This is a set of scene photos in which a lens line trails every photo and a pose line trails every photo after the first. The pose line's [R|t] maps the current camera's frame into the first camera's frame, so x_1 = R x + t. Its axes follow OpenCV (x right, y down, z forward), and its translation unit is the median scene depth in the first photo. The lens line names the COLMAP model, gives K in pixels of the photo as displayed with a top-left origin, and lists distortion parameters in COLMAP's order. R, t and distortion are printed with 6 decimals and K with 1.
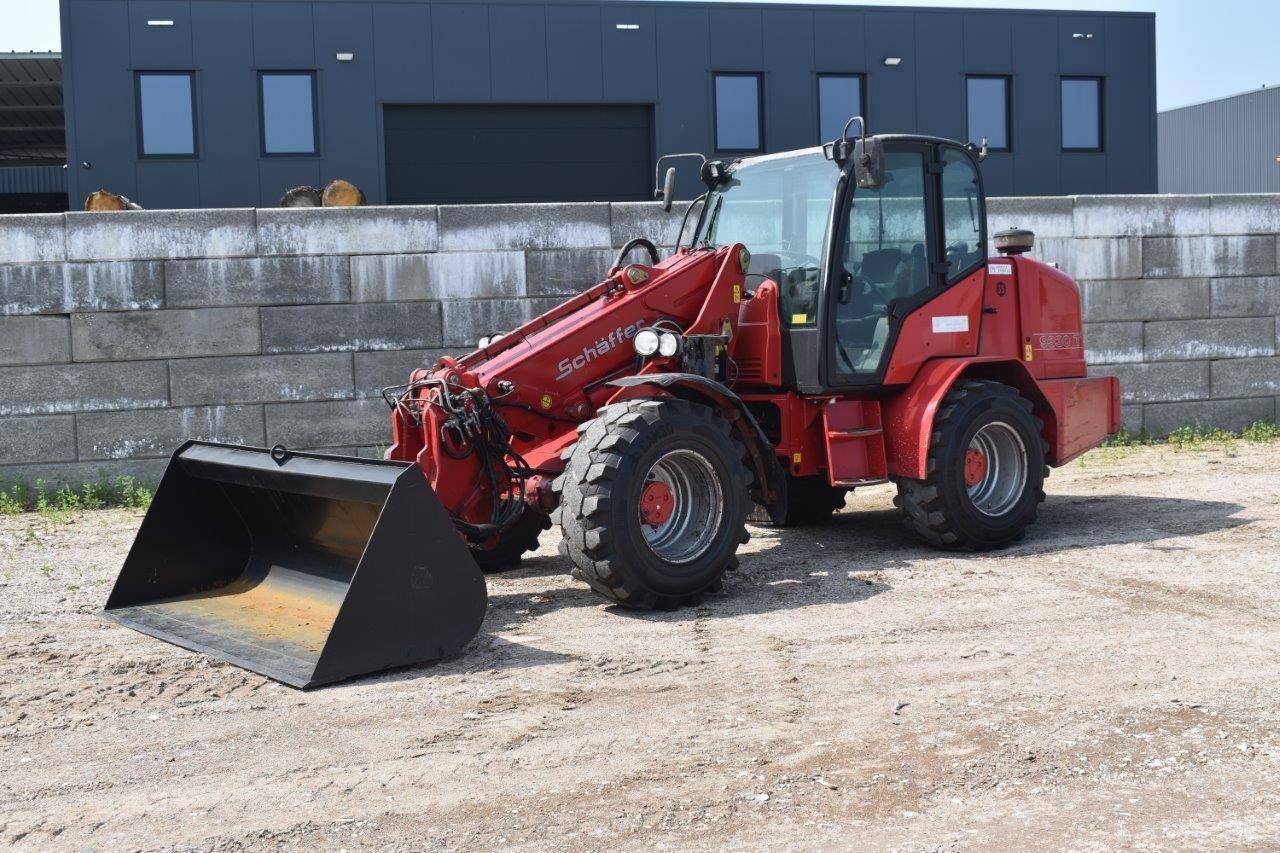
lens RADIAL K [[1503.8, 0, 638.9], [0, 1503.8, 420.7], [0, 0, 1]] dist [-0.060760, 0.000000]
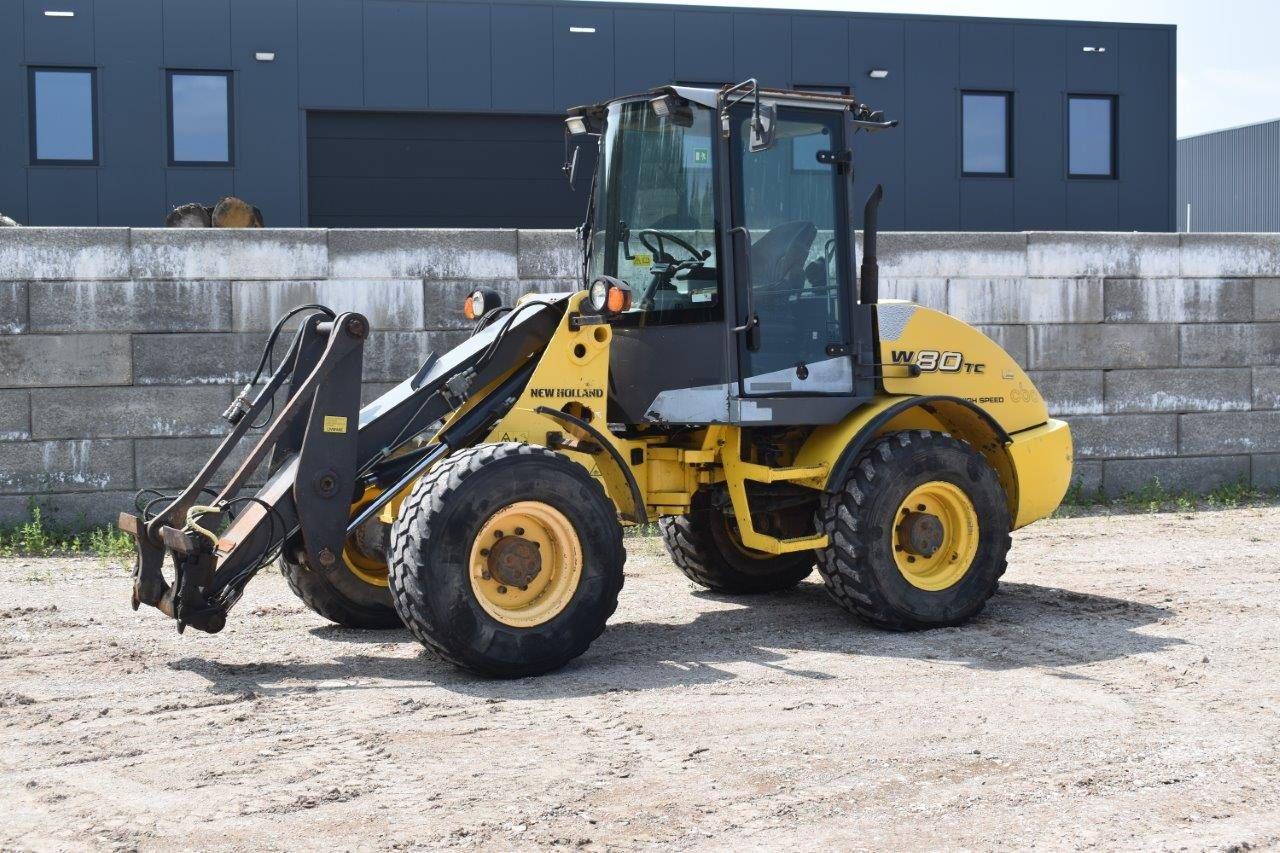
lens RADIAL K [[1742.6, 0, 643.5], [0, 1742.6, 422.3], [0, 0, 1]] dist [-0.047331, 0.000000]
pose [[0.999760, 0.021096, 0.005926, 0.055757], [-0.020913, 0.999349, -0.029392, 0.003227], [-0.006542, 0.029261, 0.999550, -0.068394]]
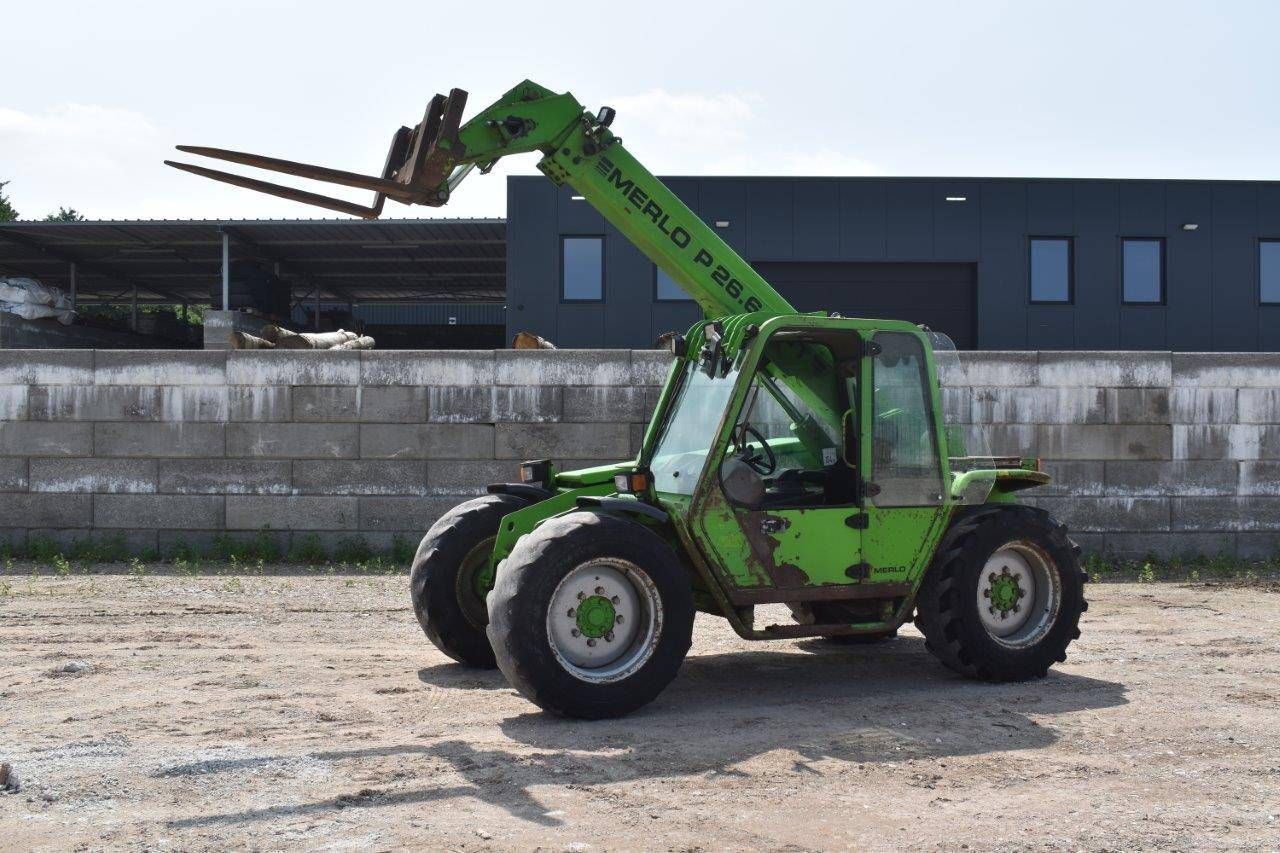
lens RADIAL K [[1369.6, 0, 635.5], [0, 1369.6, 422.4], [0, 0, 1]] dist [-0.077722, 0.000000]
pose [[0.963848, 0.032635, -0.264445, 0.071236], [-0.054150, 0.995751, -0.074478, 0.013350], [0.260891, 0.086105, 0.961521, -0.165817]]
